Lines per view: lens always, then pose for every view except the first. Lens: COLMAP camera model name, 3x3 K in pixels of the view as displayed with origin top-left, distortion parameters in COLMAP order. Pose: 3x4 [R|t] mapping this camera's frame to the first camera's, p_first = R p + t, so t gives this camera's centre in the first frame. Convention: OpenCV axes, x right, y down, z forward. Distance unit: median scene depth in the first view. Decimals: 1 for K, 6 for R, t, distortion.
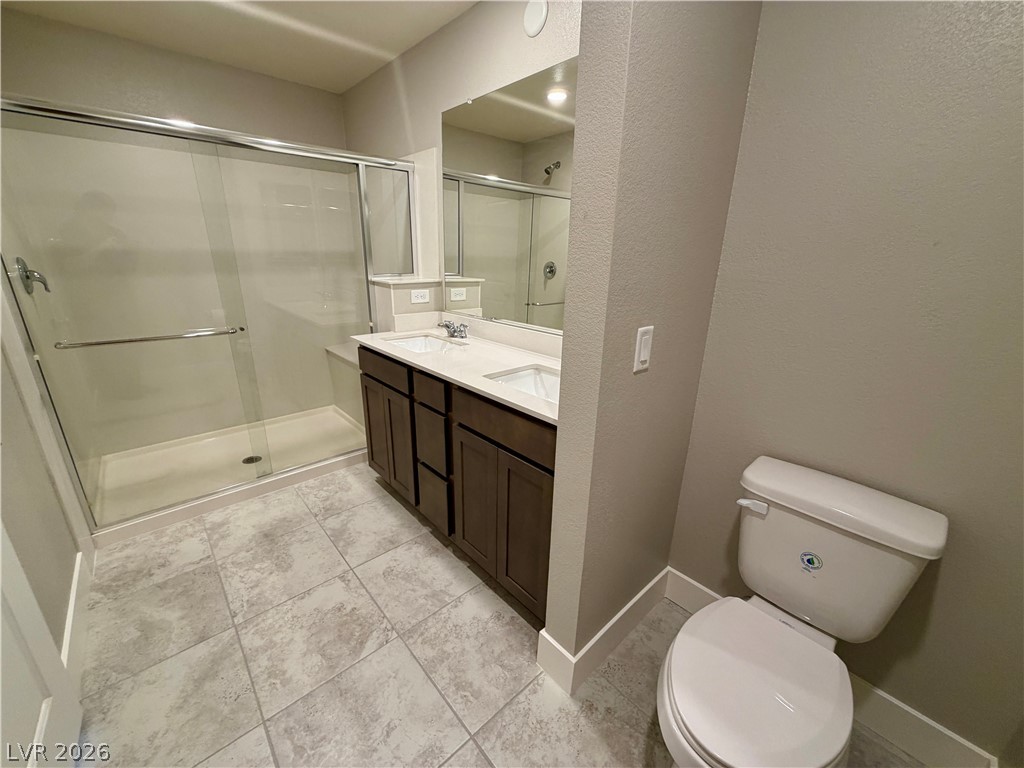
lens RADIAL K [[410.4, 0, 512.0], [0, 410.4, 384.0], [0, 0, 1]] dist [-0.001011, 0.000103]
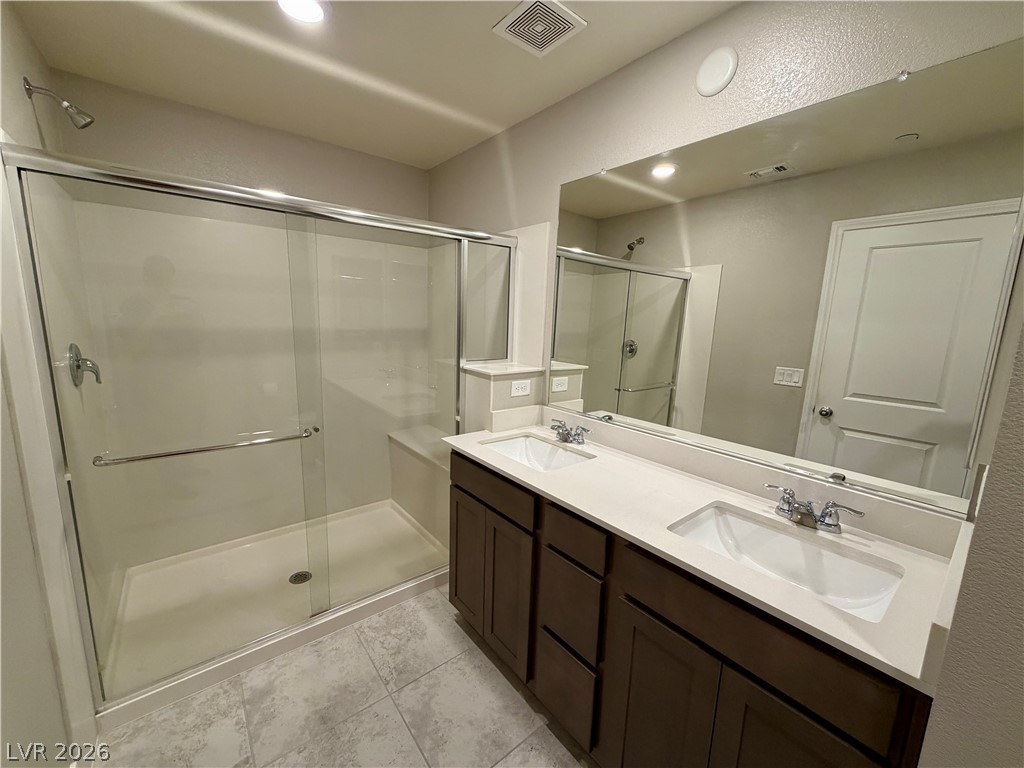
lens RADIAL K [[410.4, 0, 512.0], [0, 410.4, 384.0], [0, 0, 1]] dist [-0.001011, 0.000103]
pose [[0.998274, 0.023996, -0.053605, -0.206197], [-0.031669, 0.988595, -0.147228, -0.103042], [0.049461, 0.148671, 0.987649, 0.180893]]
